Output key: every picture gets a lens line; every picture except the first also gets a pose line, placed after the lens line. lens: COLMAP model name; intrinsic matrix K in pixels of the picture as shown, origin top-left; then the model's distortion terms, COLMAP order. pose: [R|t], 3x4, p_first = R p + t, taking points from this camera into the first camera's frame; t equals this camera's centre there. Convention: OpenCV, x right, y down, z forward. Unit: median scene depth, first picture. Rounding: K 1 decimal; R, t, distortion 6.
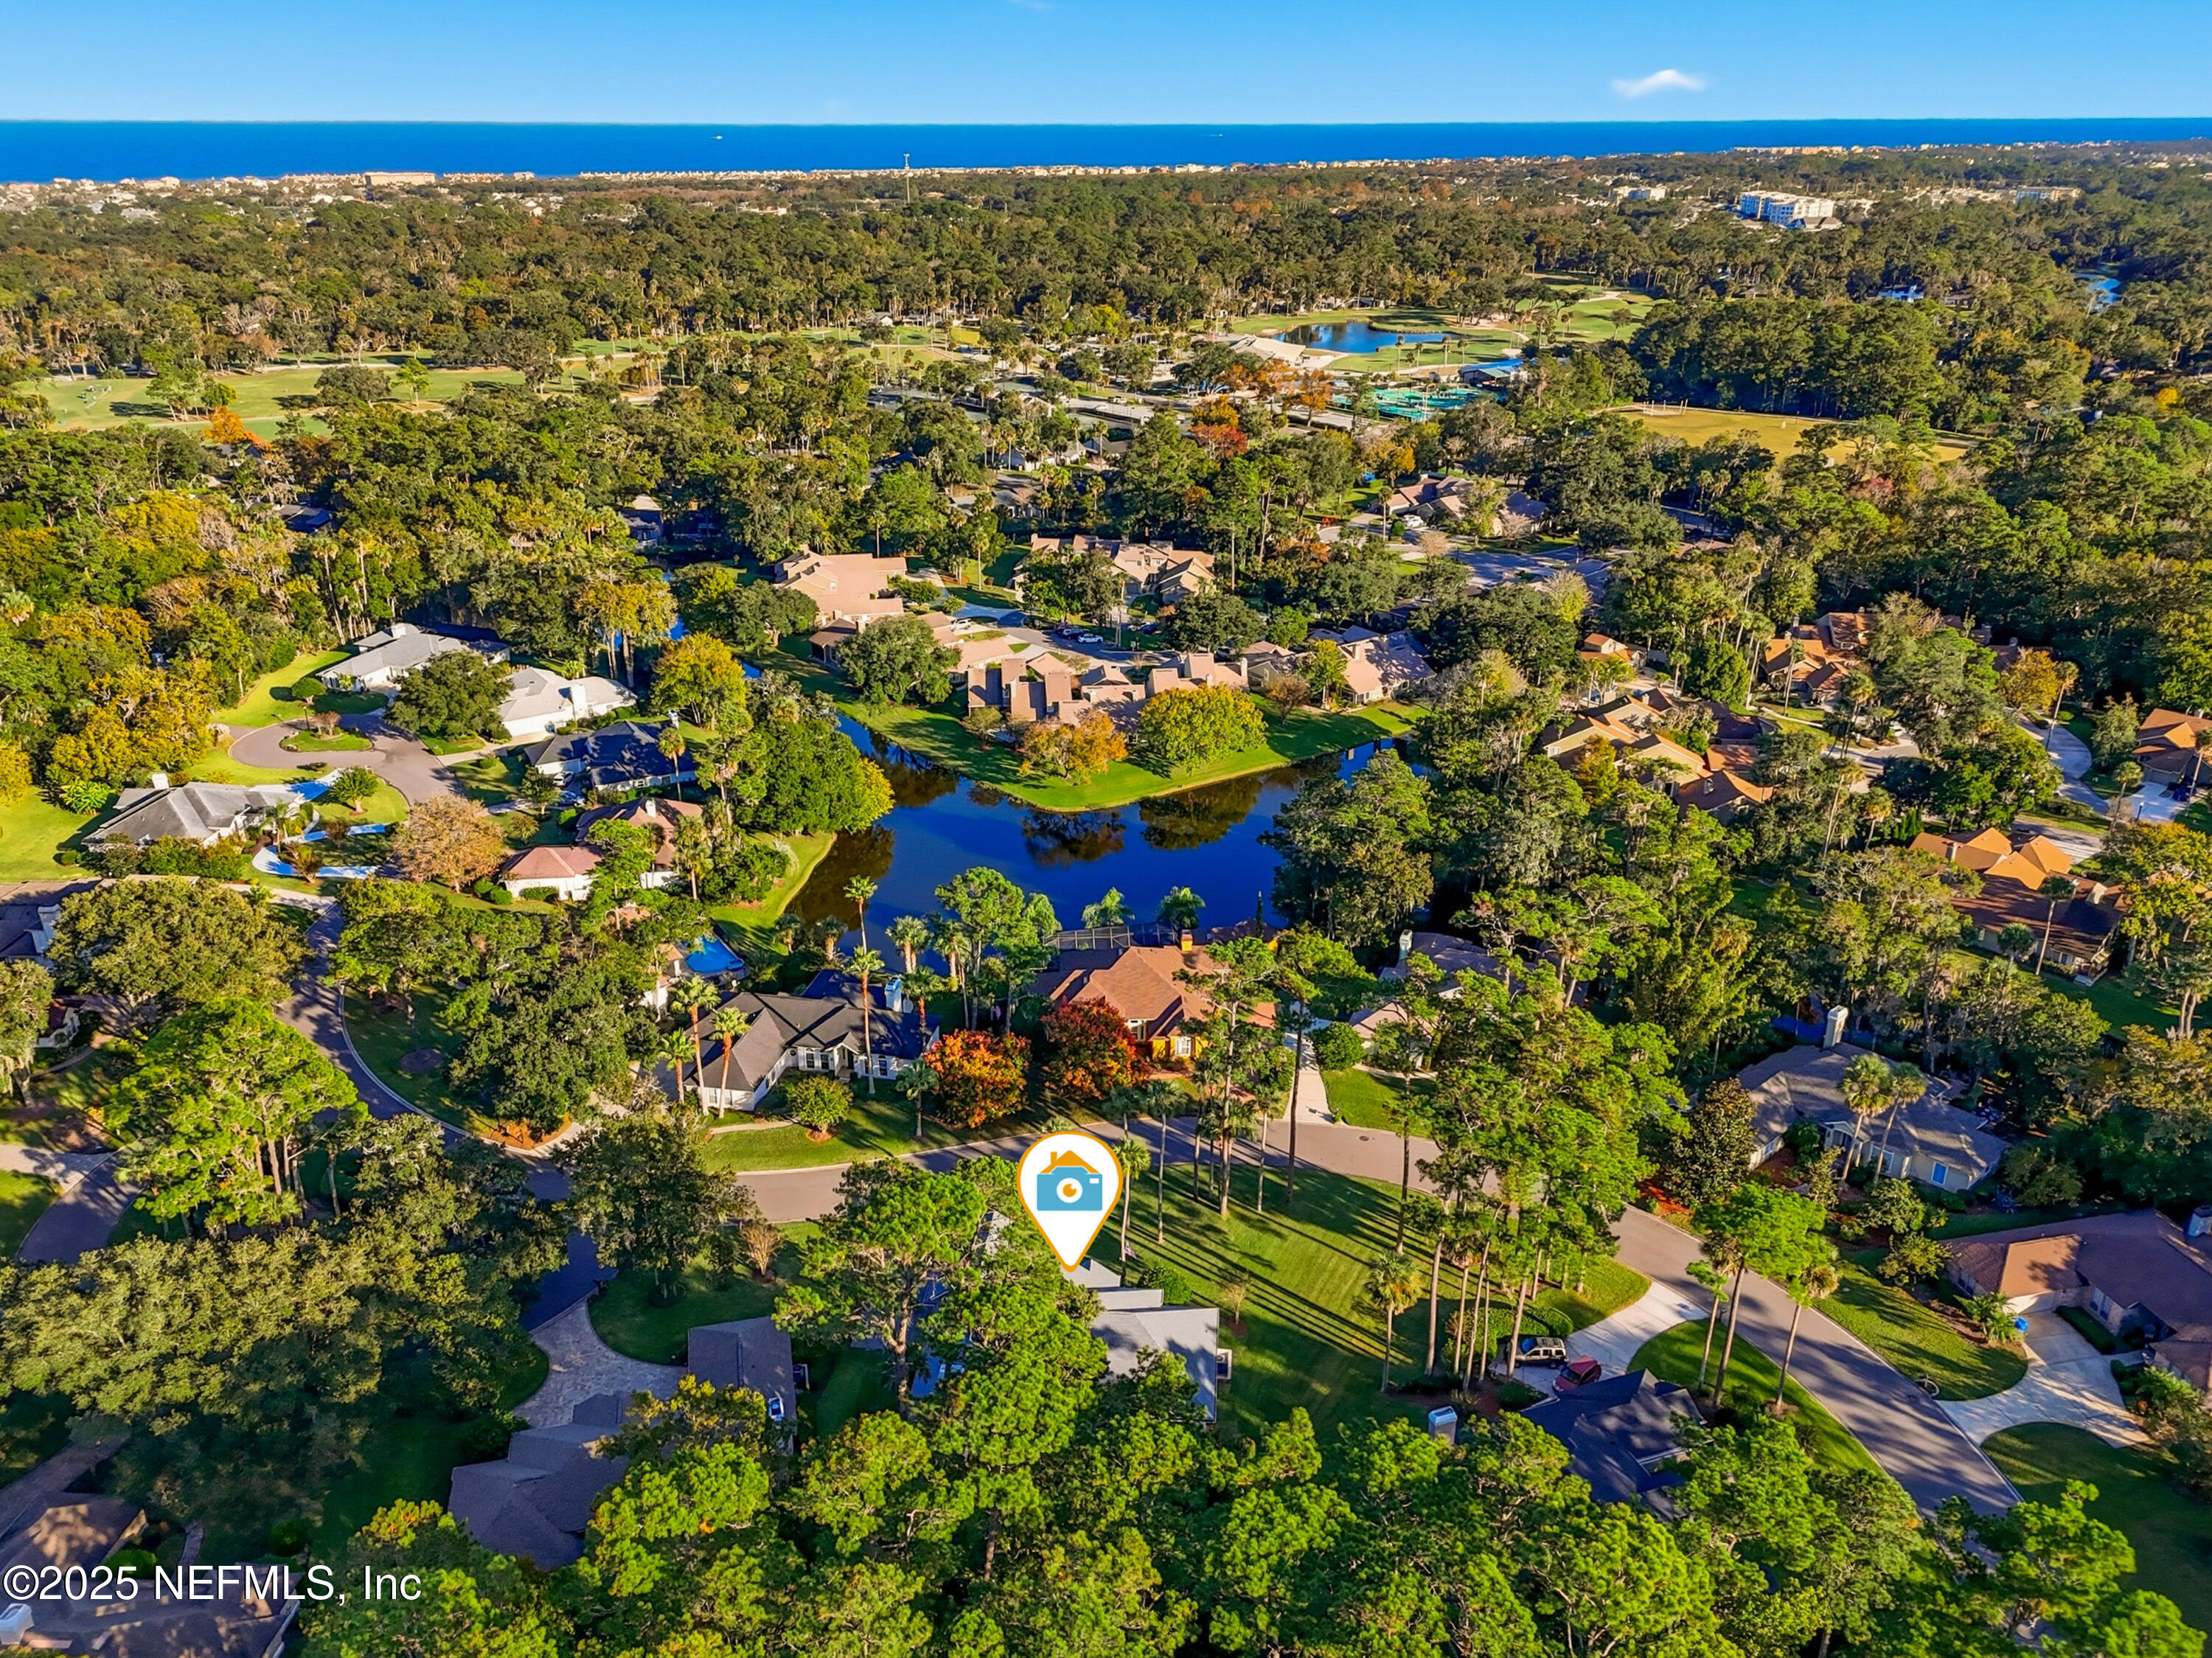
lens RADIAL K [[1708.6, 0, 1106.0], [0, 1708.6, 829.0], [0, 0, 1]] dist [0.066652, -0.056842]
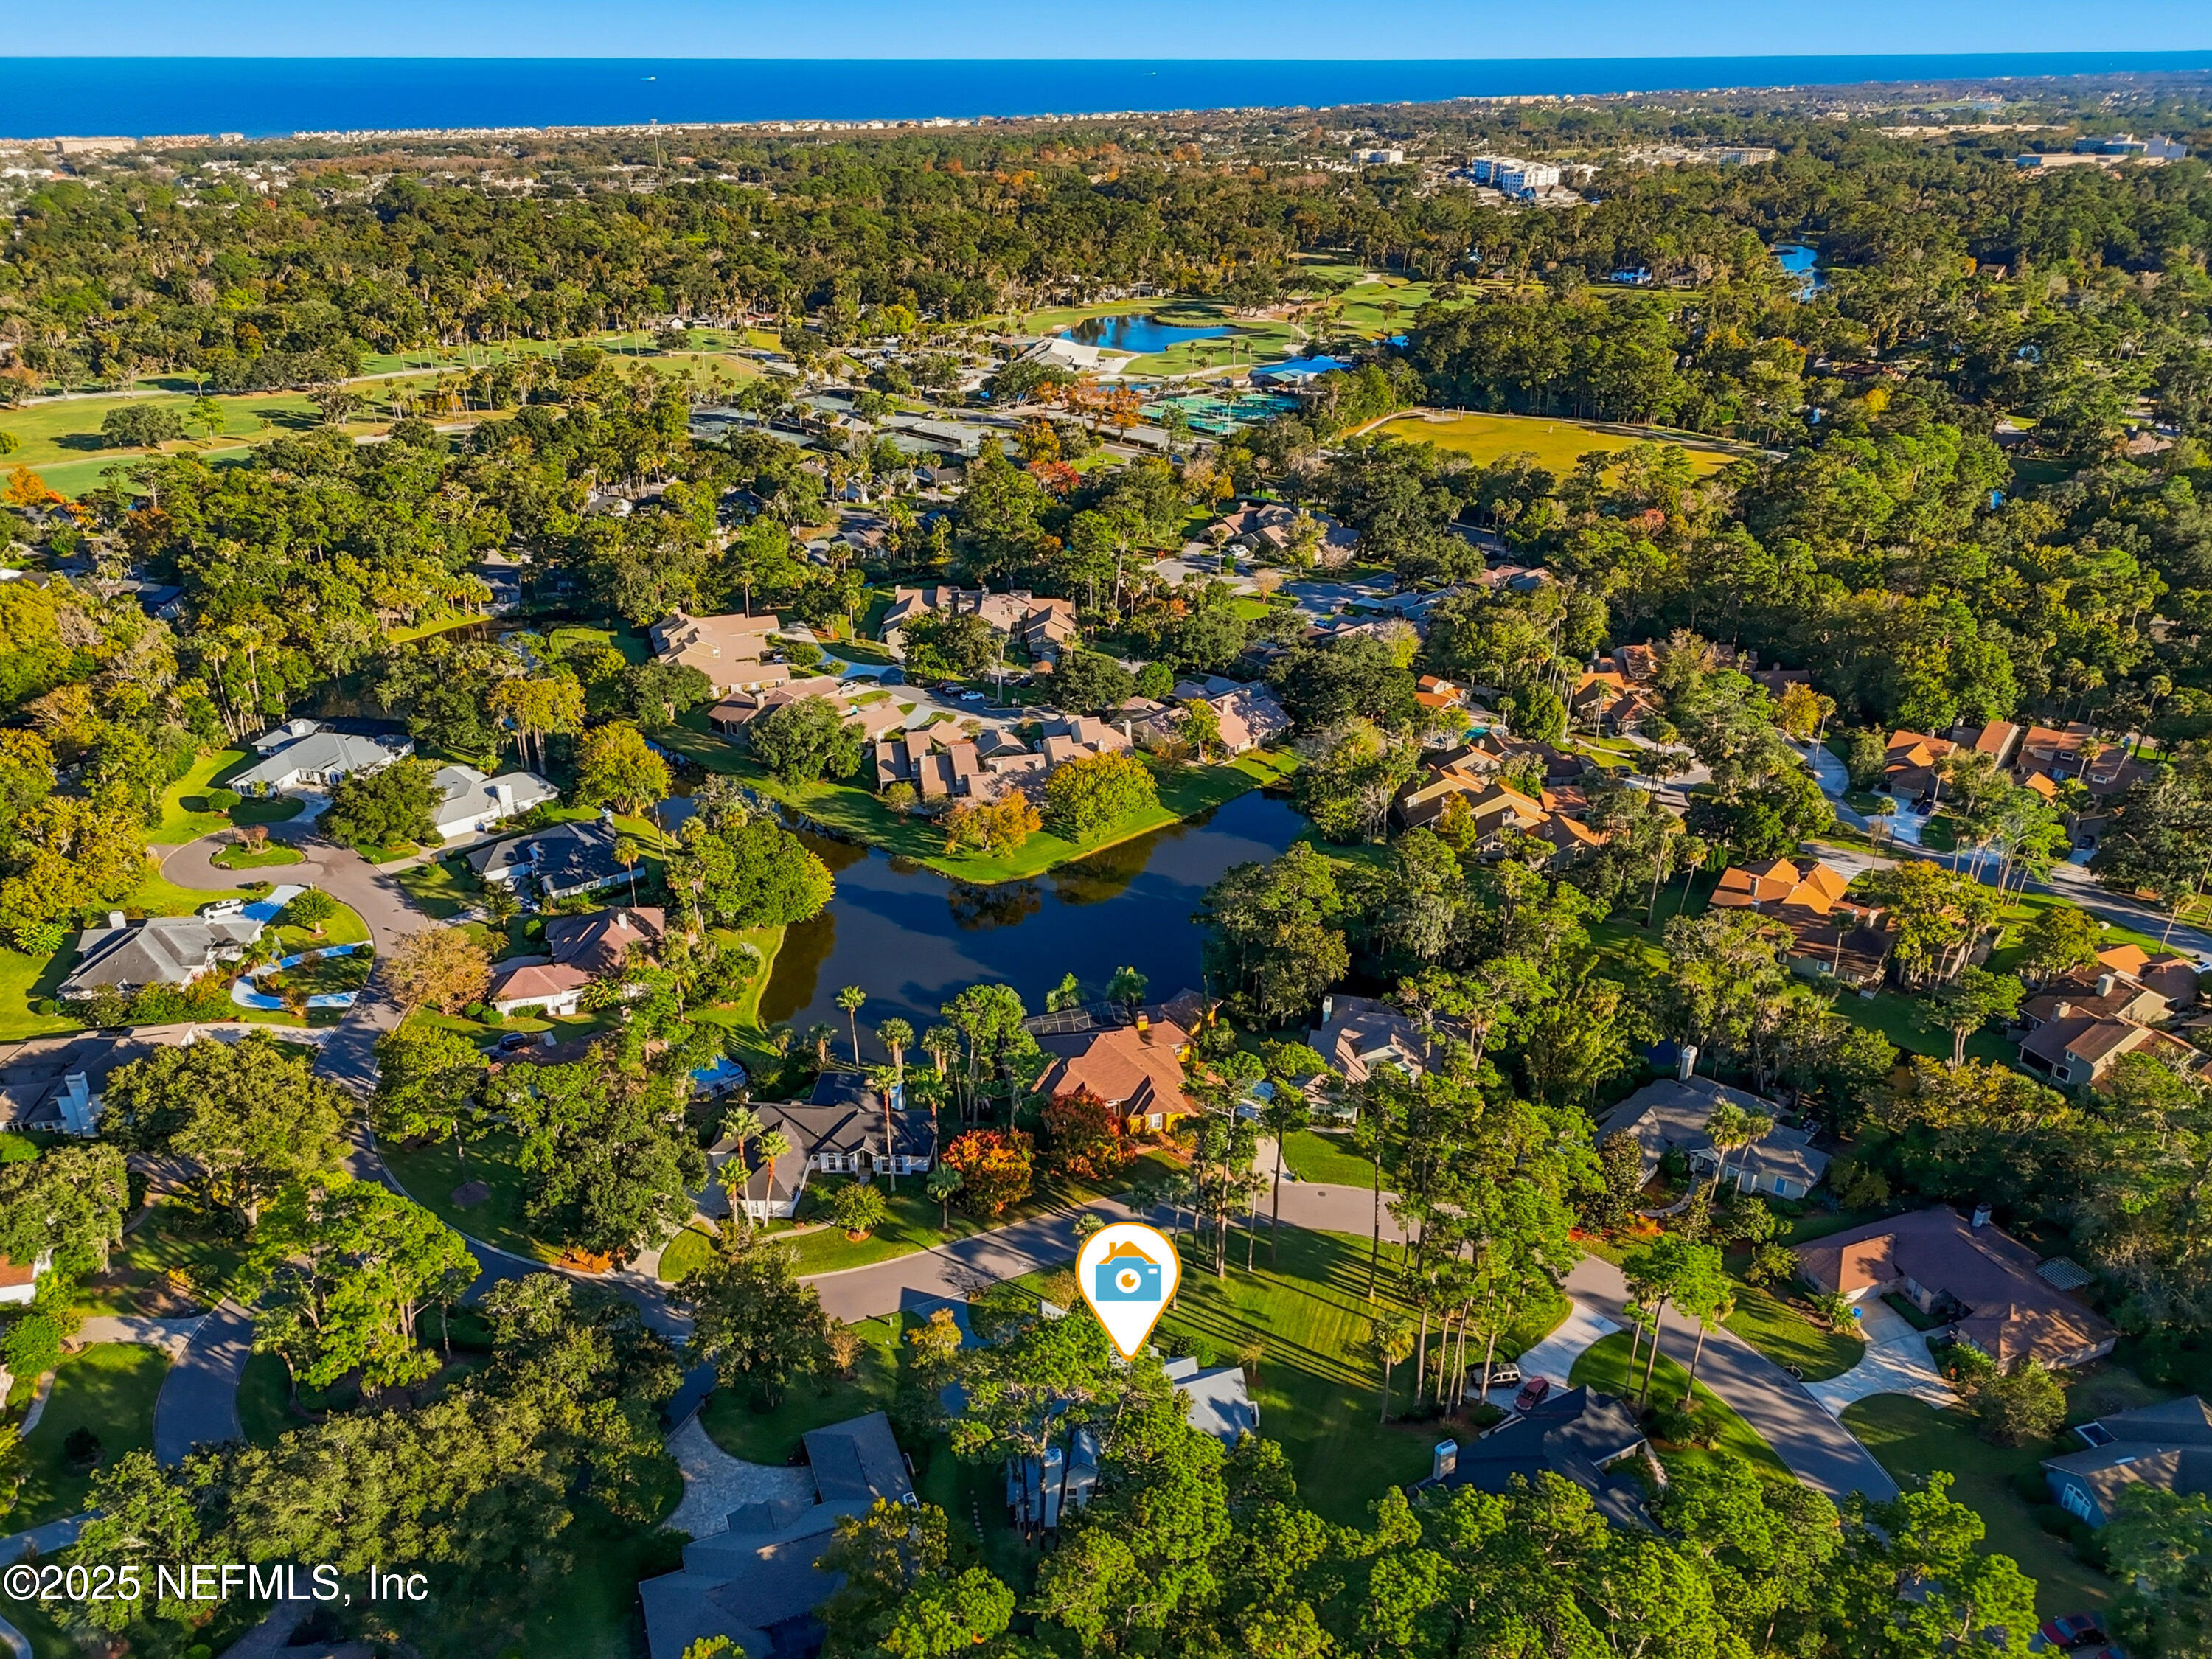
lens RADIAL K [[1708.7, 0, 1106.0], [0, 1708.7, 829.5], [0, 0, 1]] dist [0.066652, -0.056842]
pose [[0.988862, -0.062690, 0.134987, -0.088577], [0.057182, 0.997380, 0.044311, -0.082547], [-0.137411, -0.036099, 0.989856, -0.089890]]
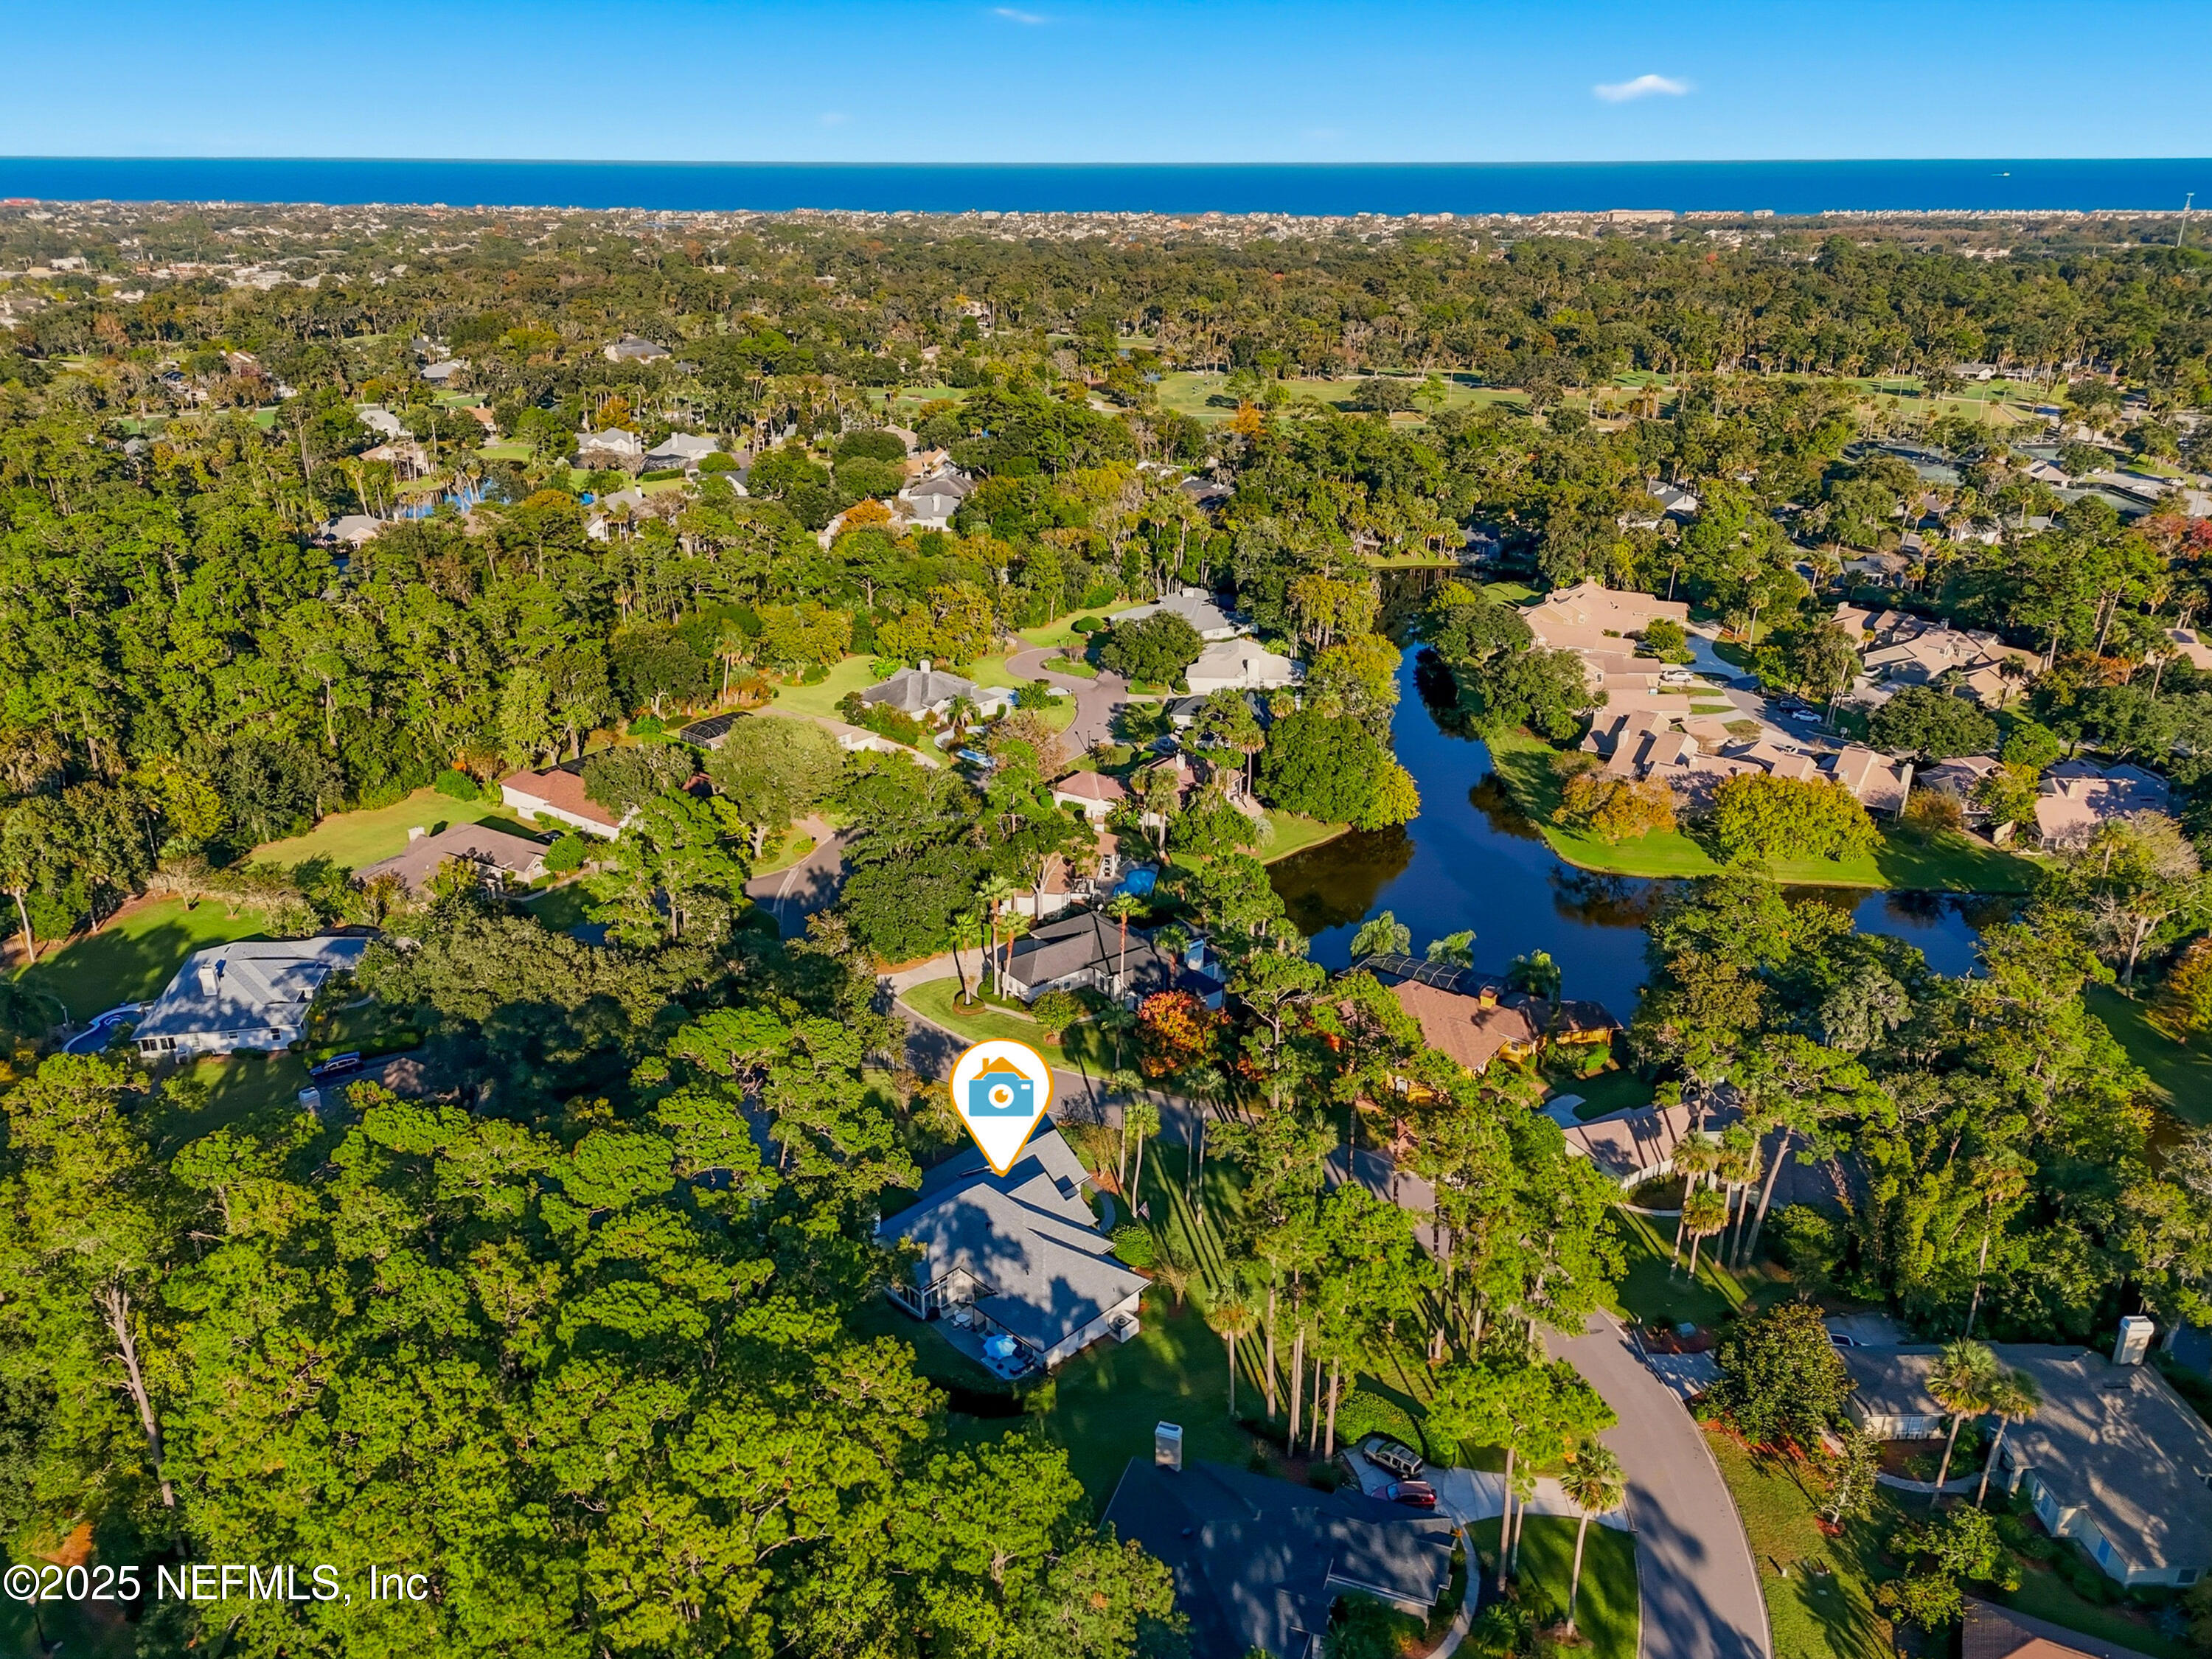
lens RADIAL K [[1673.8, 0, 1106.0], [0, 1673.8, 829.5], [0, 0, 1]] dist [0.013695, 0.001520]
pose [[0.756004, 0.240044, -0.608963, 0.320511], [-0.245322, 0.966427, 0.076393, -0.034100], [0.606856, 0.091639, 0.789511, 0.073578]]
